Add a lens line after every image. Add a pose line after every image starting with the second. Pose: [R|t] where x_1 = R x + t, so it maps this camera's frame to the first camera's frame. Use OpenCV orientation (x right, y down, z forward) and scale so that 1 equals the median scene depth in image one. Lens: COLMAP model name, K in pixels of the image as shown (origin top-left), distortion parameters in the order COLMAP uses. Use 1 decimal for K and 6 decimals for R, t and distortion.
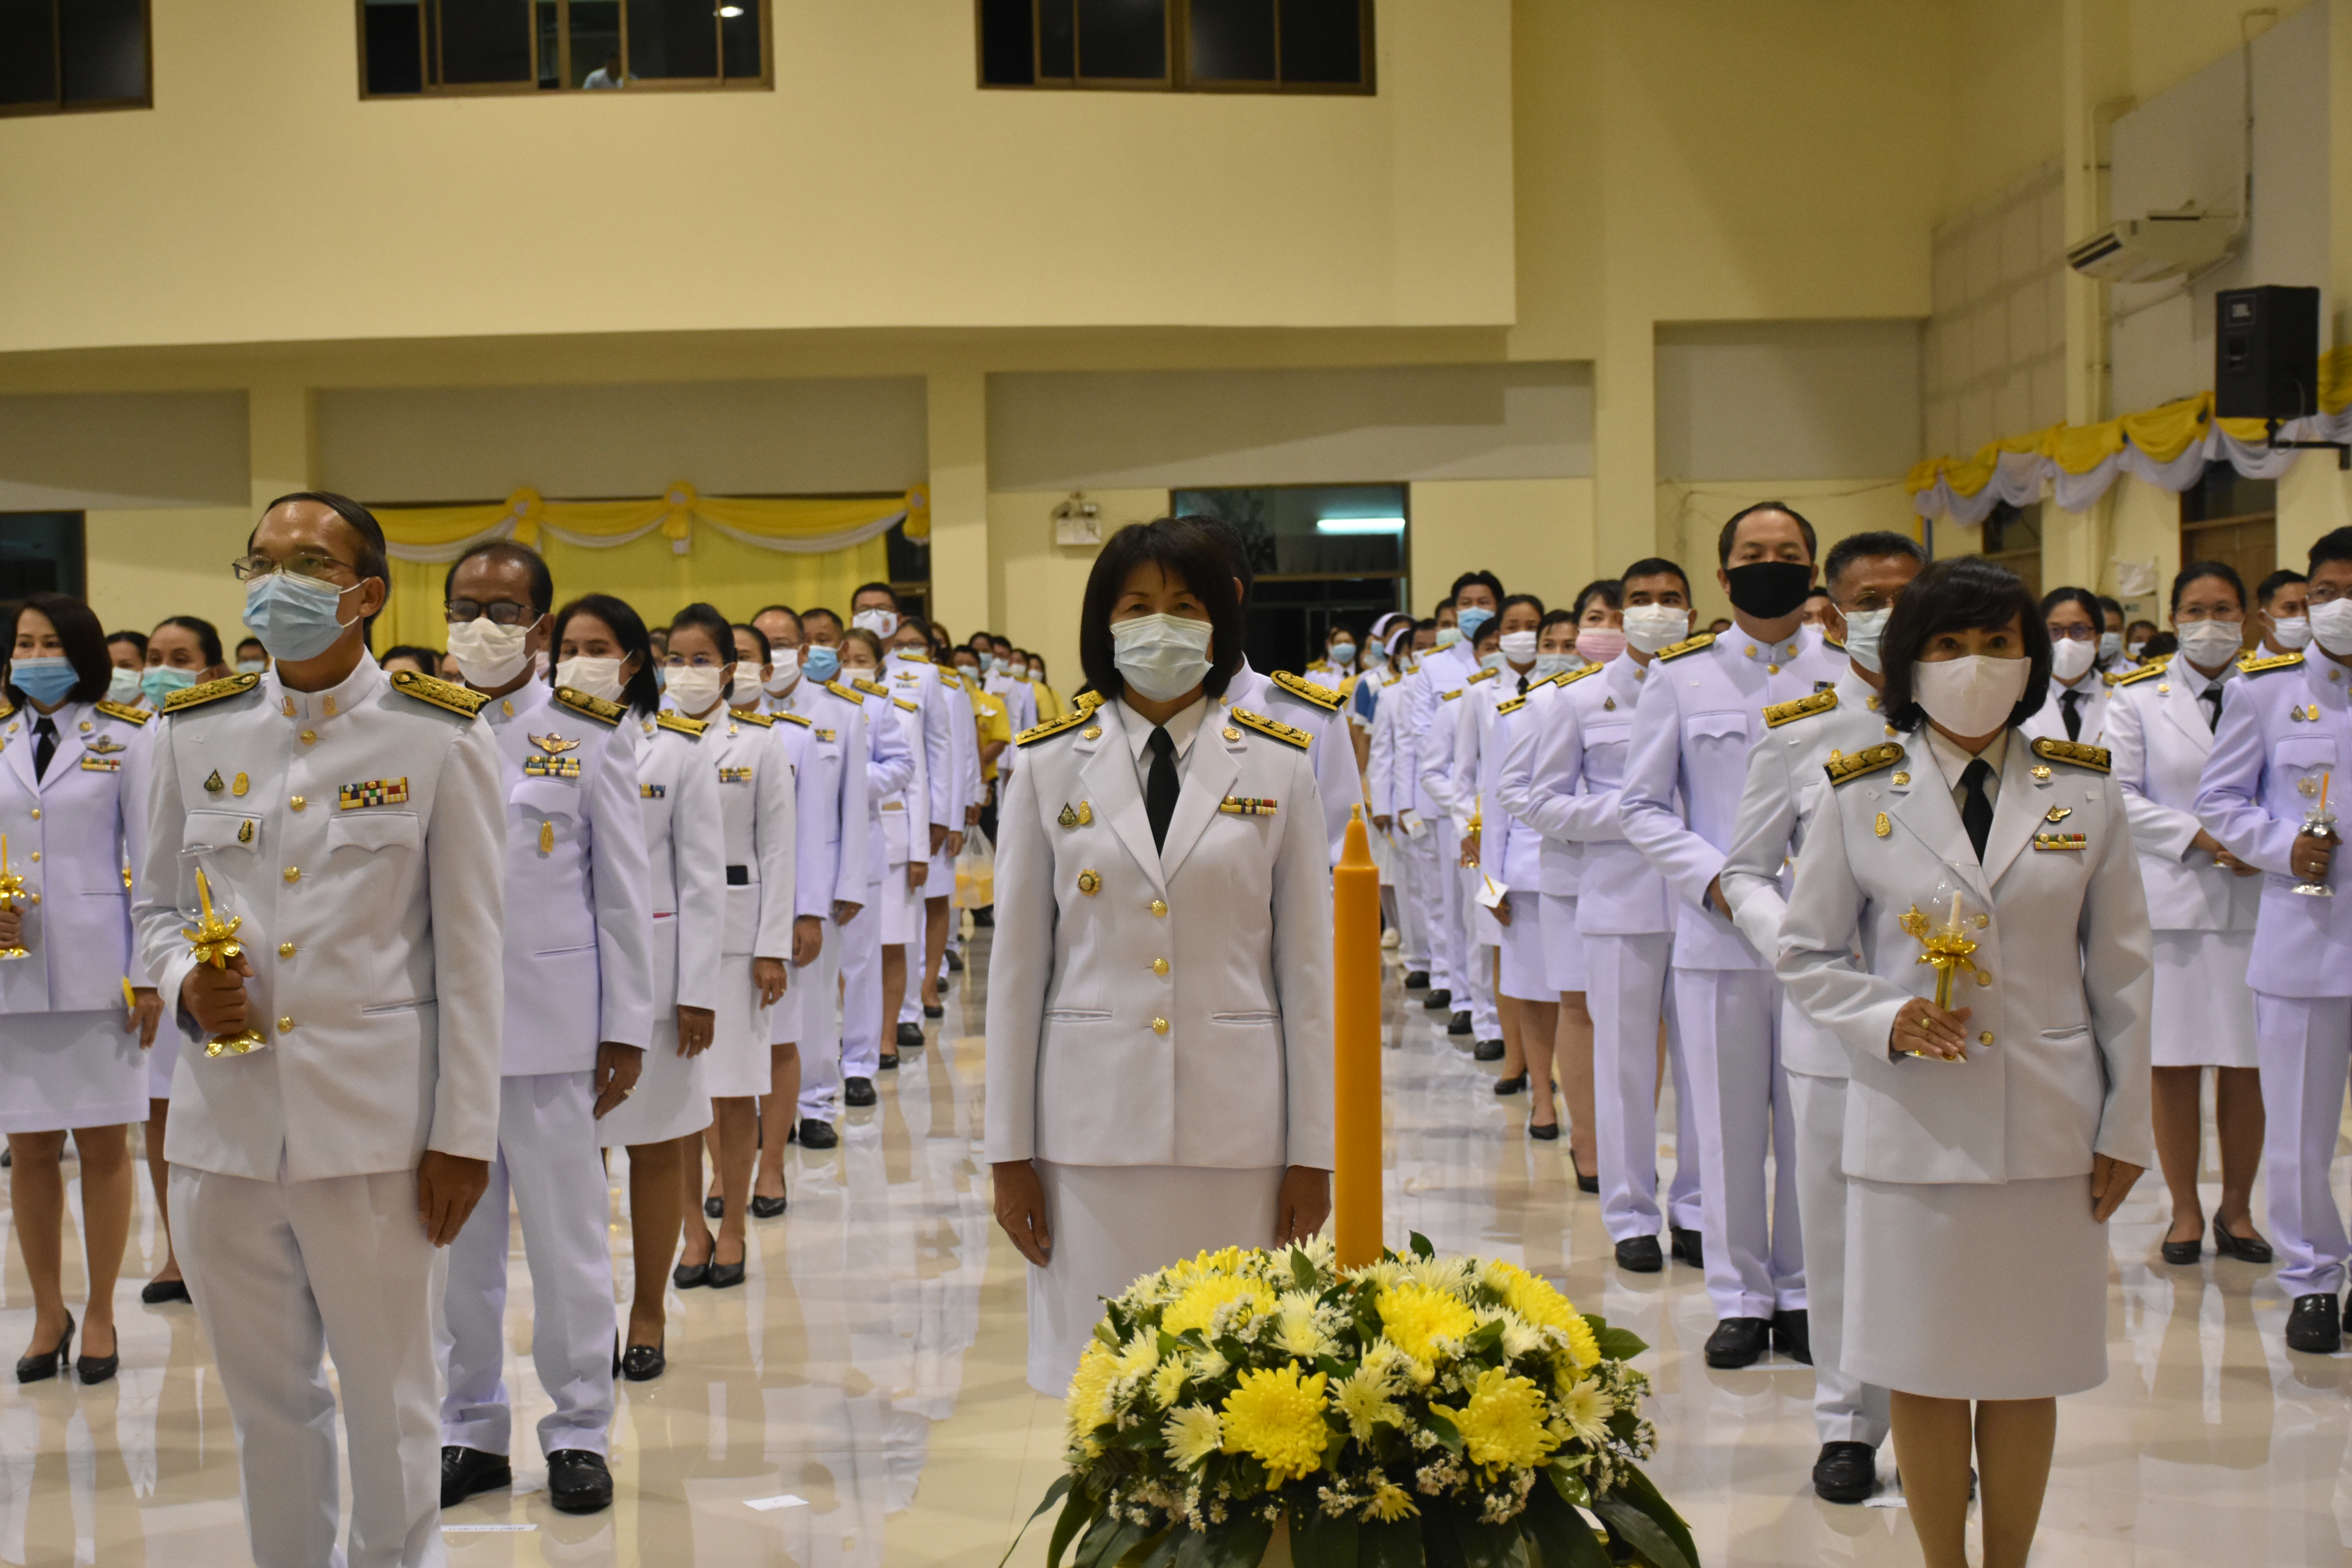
lens RADIAL K [[3608.8, 0, 1113.4], [0, 3608.8, 811.7], [0, 0, 1]] dist [-0.019064, 0.075675]
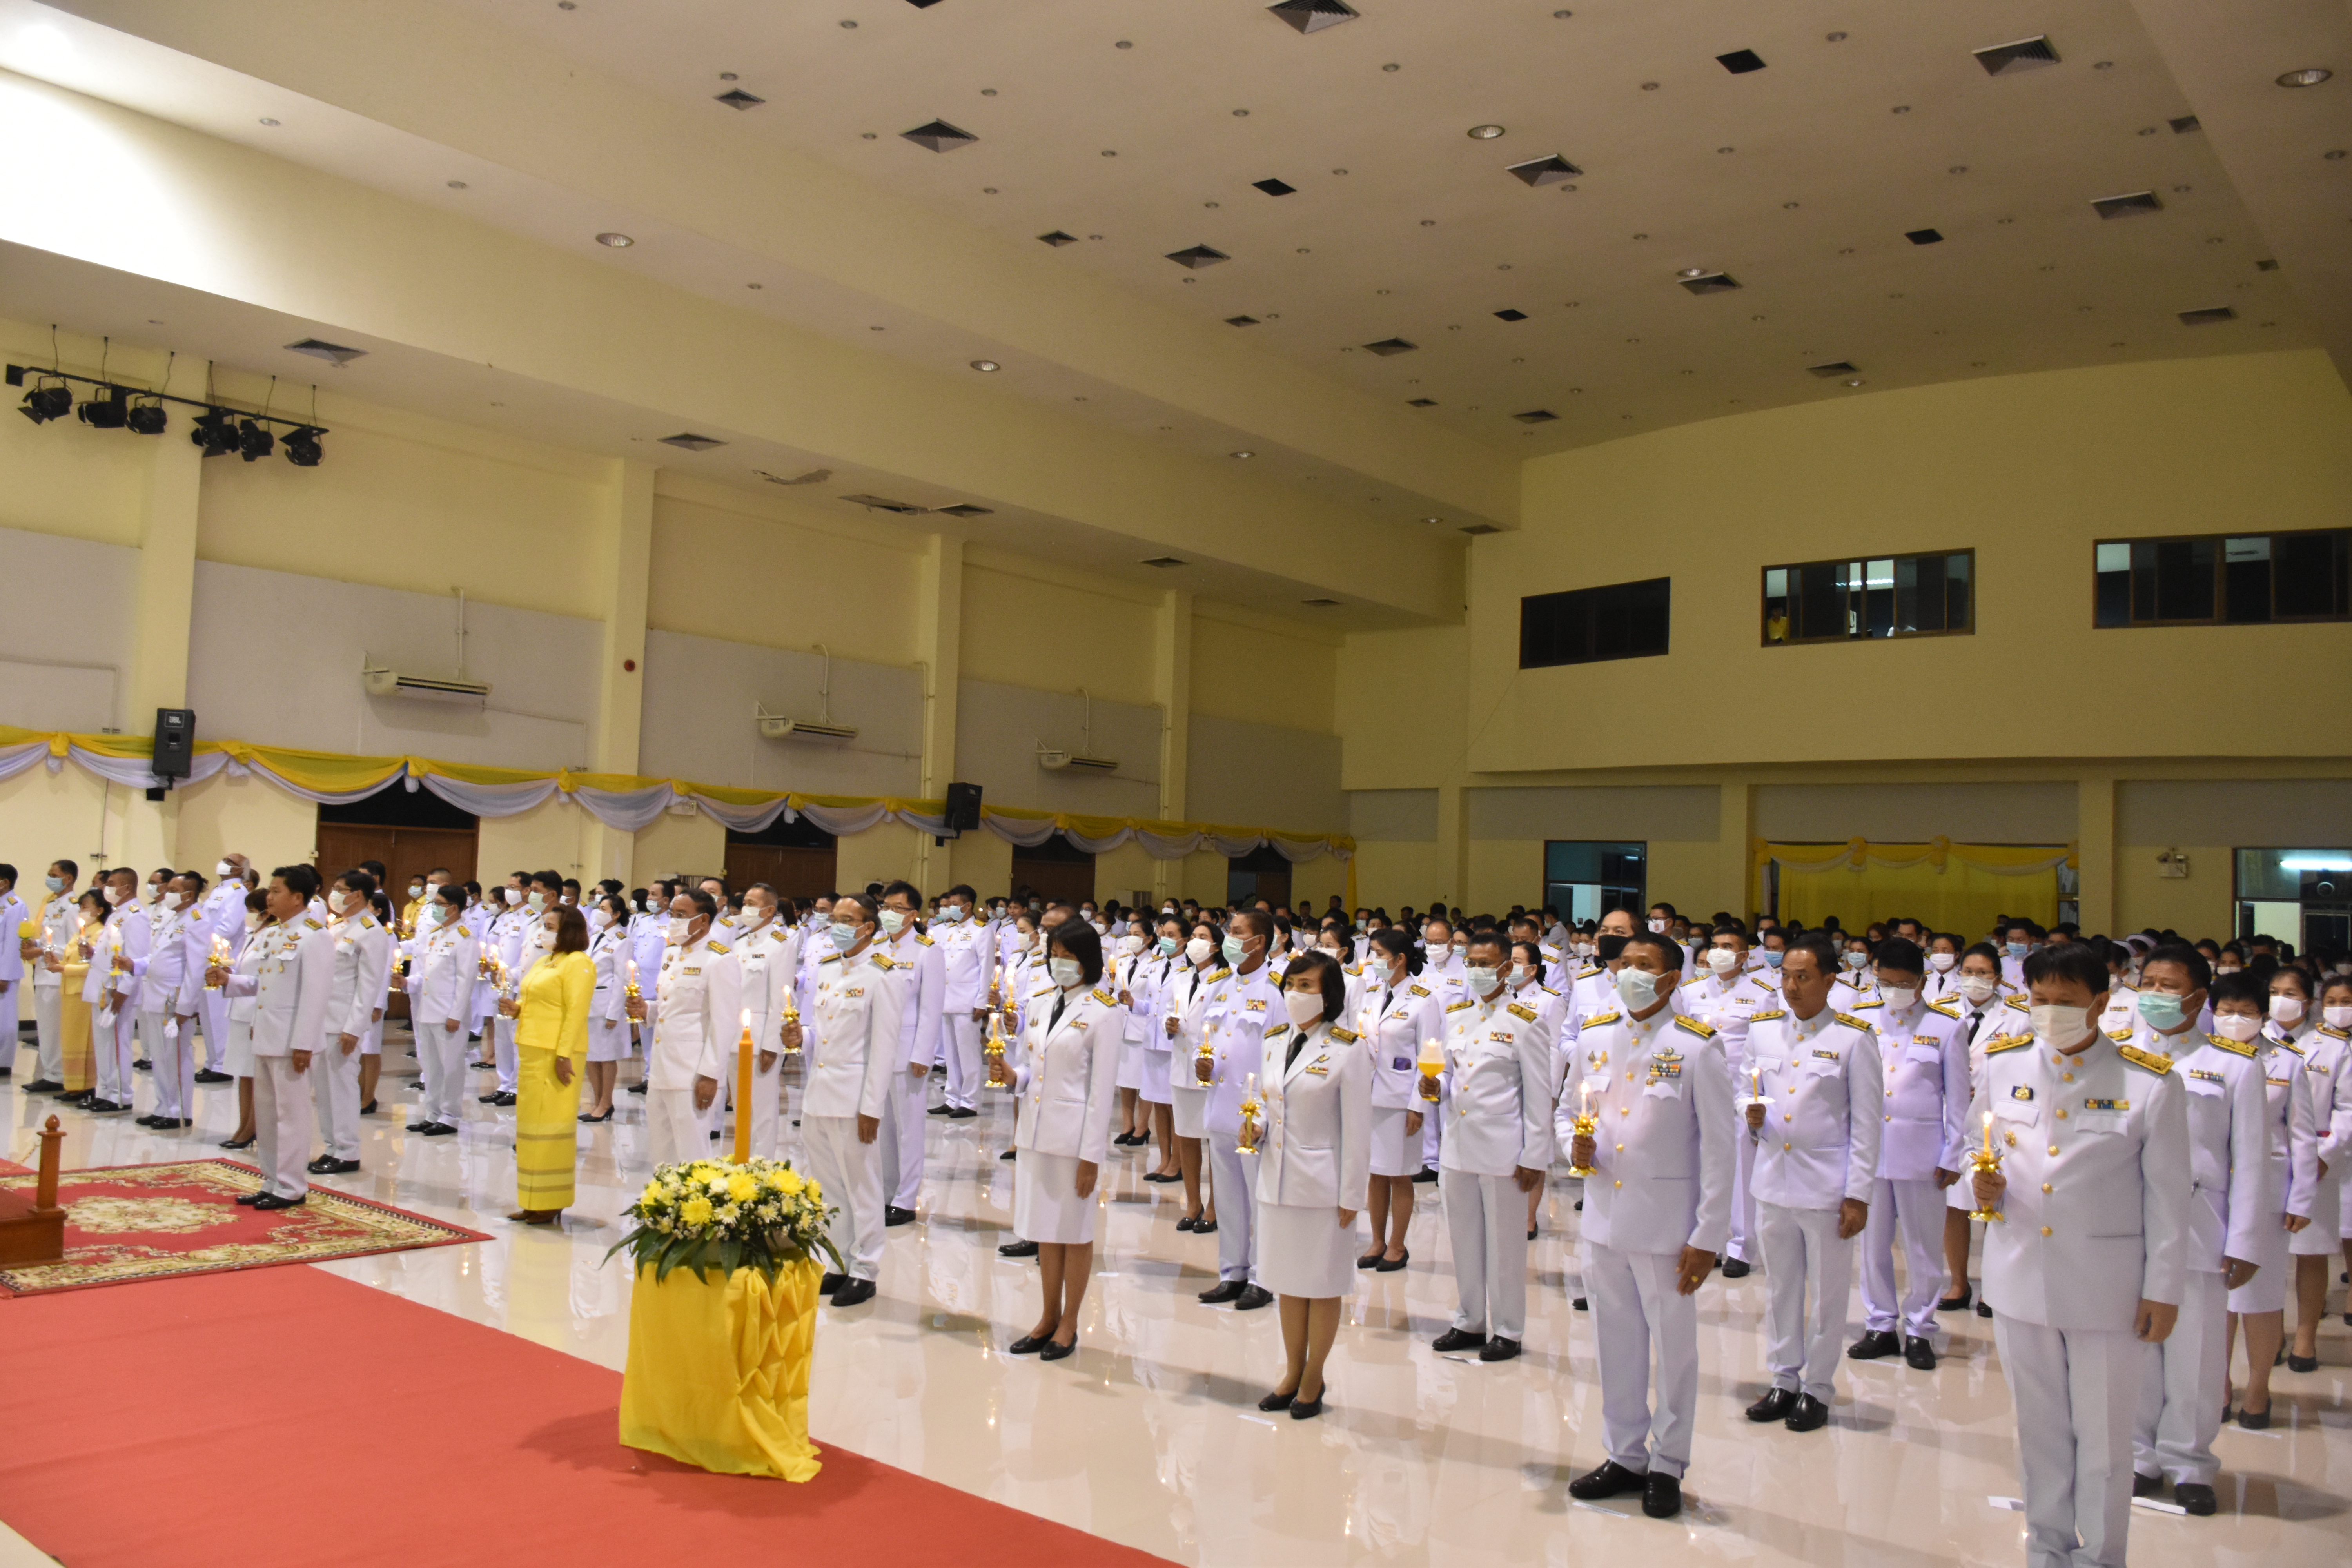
lens RADIAL K [[1833.1, 0, 1155.5], [0, 1833.1, 786.6], [0, 0, 1]] dist [-0.015116, -0.004834]
pose [[0.777921, 0.012792, -0.628232, 0.639565], [-0.076073, 0.994356, -0.073951, -0.055116], [0.623741, 0.105319, 0.774503, -0.040568]]
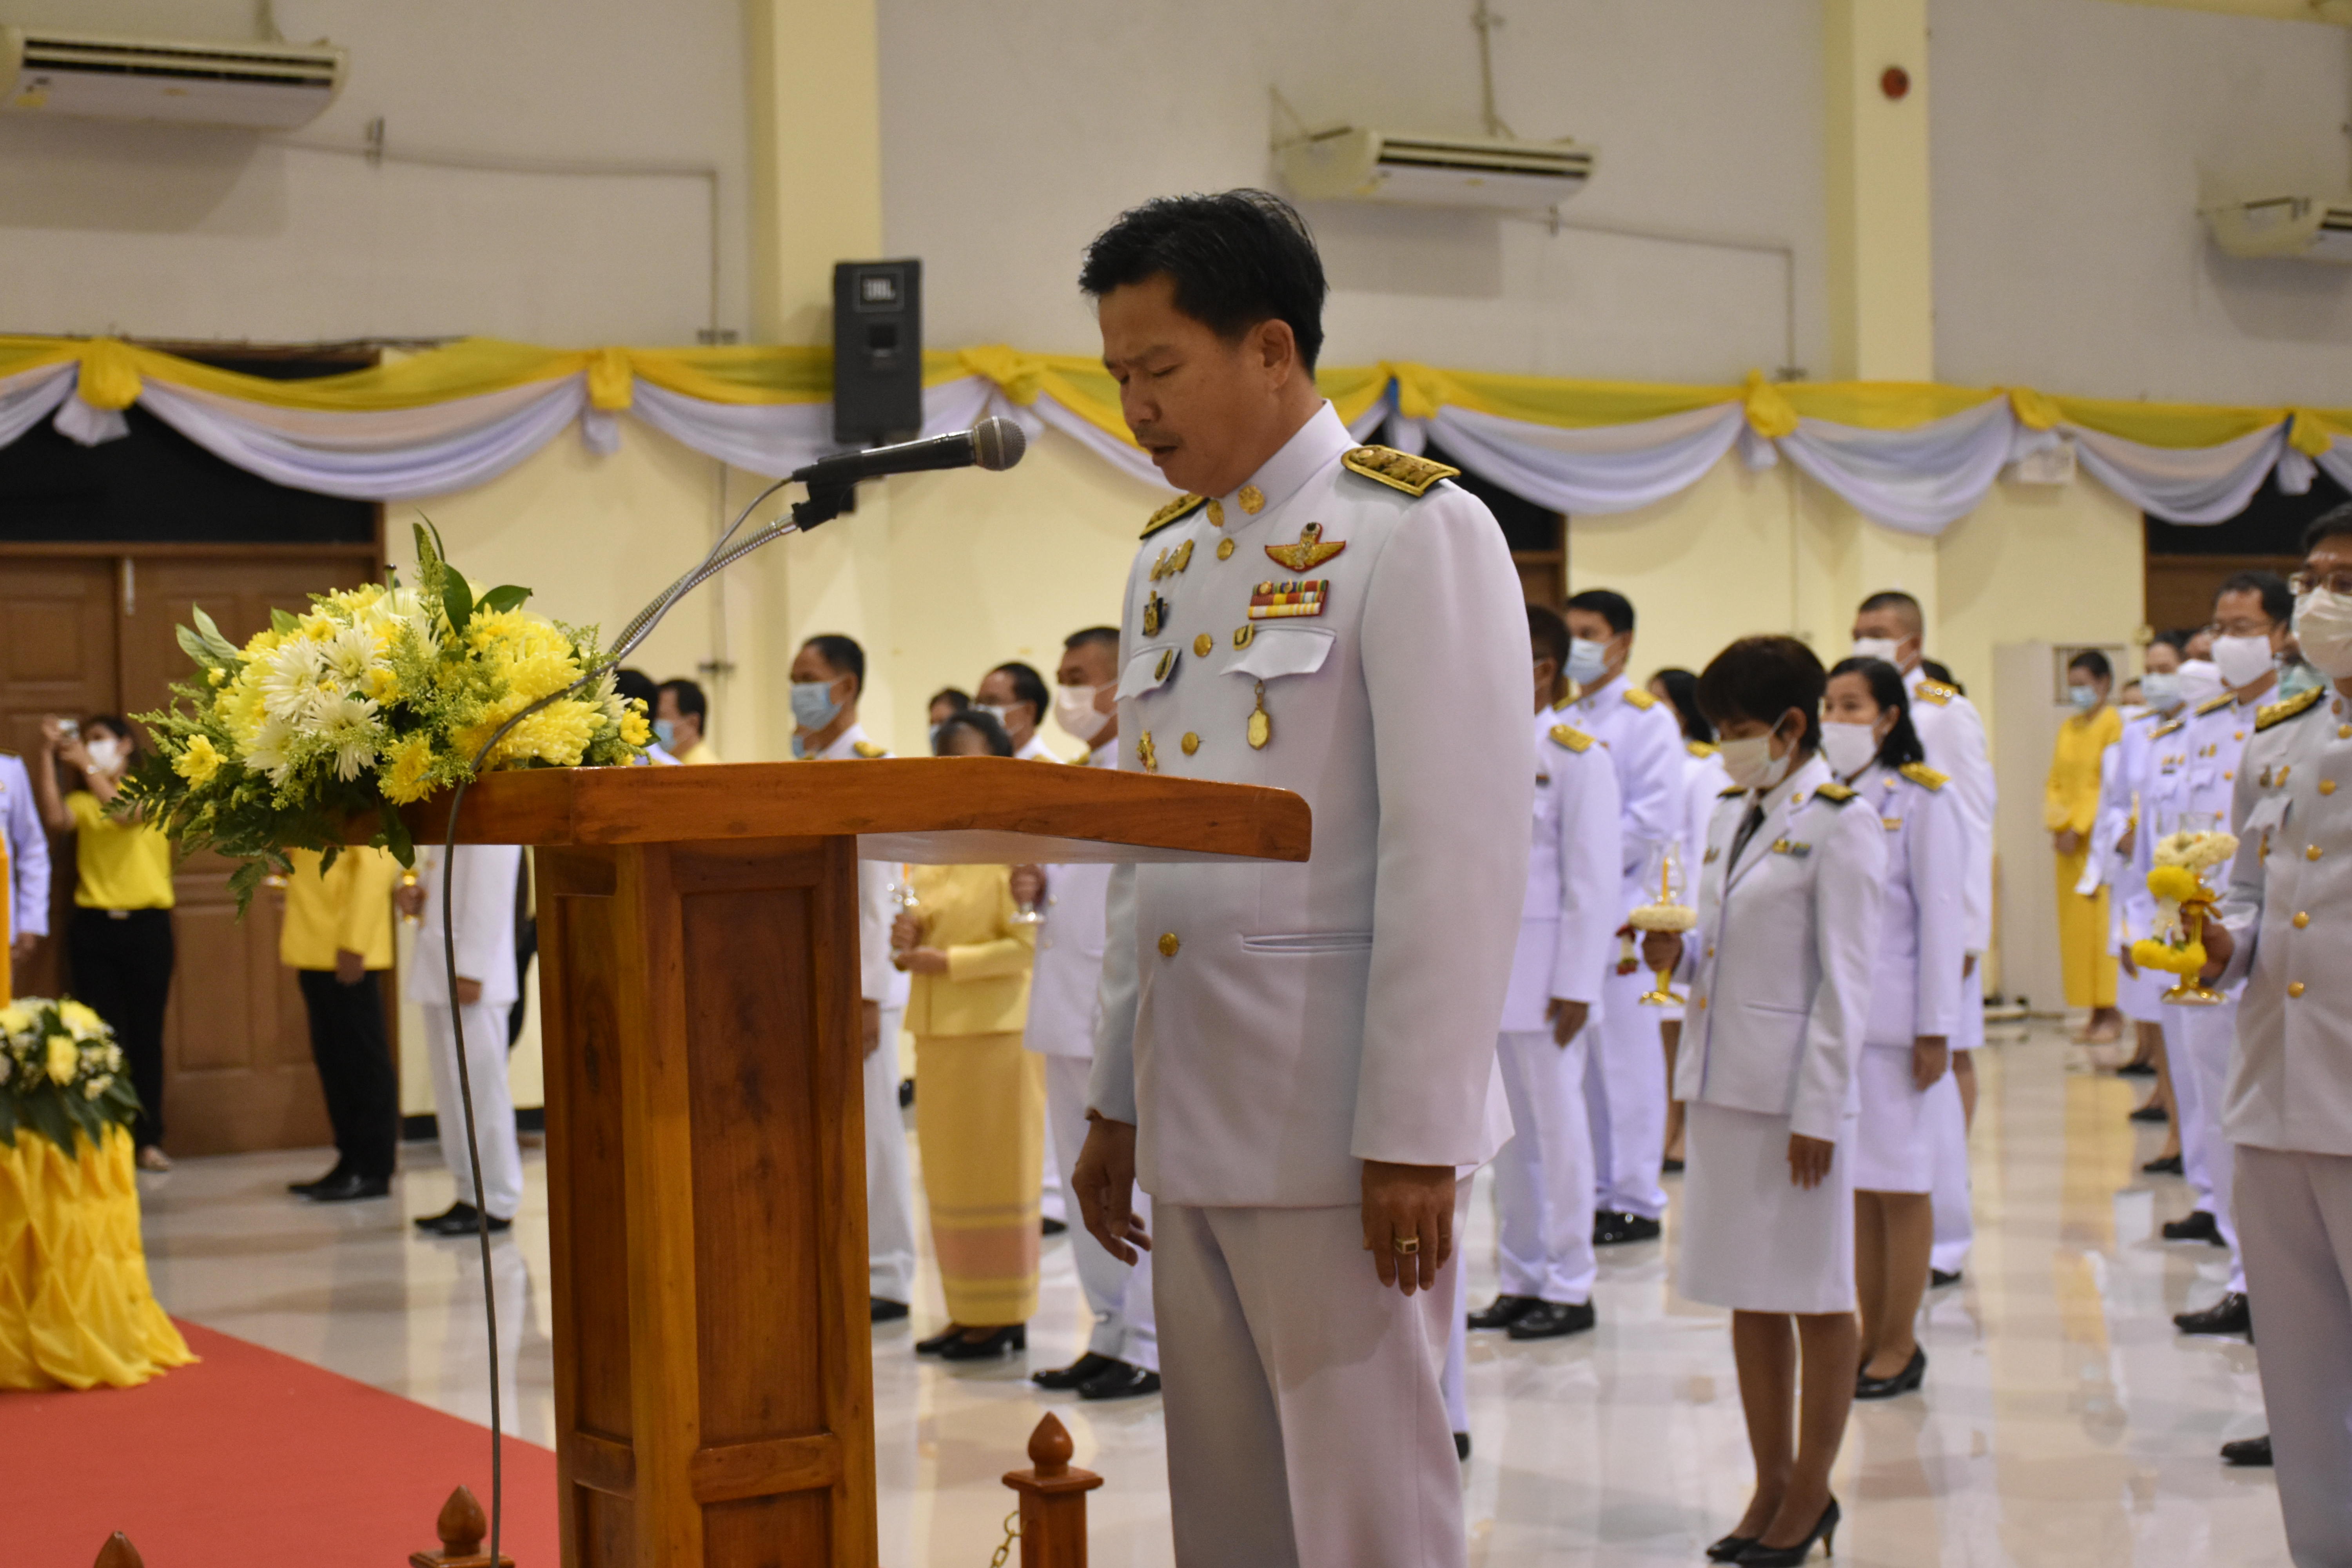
lens RADIAL K [[3889.7, 0, 1123.1], [0, 3889.7, 792.5], [0, 0, 1]] dist [-0.008226, 0.110378]
pose [[0.540981, 0.020174, -0.840793, -0.208683], [-0.020721, 0.999729, 0.010655, 0.003188], [0.840780, 0.011658, 0.541252, 0.075548]]
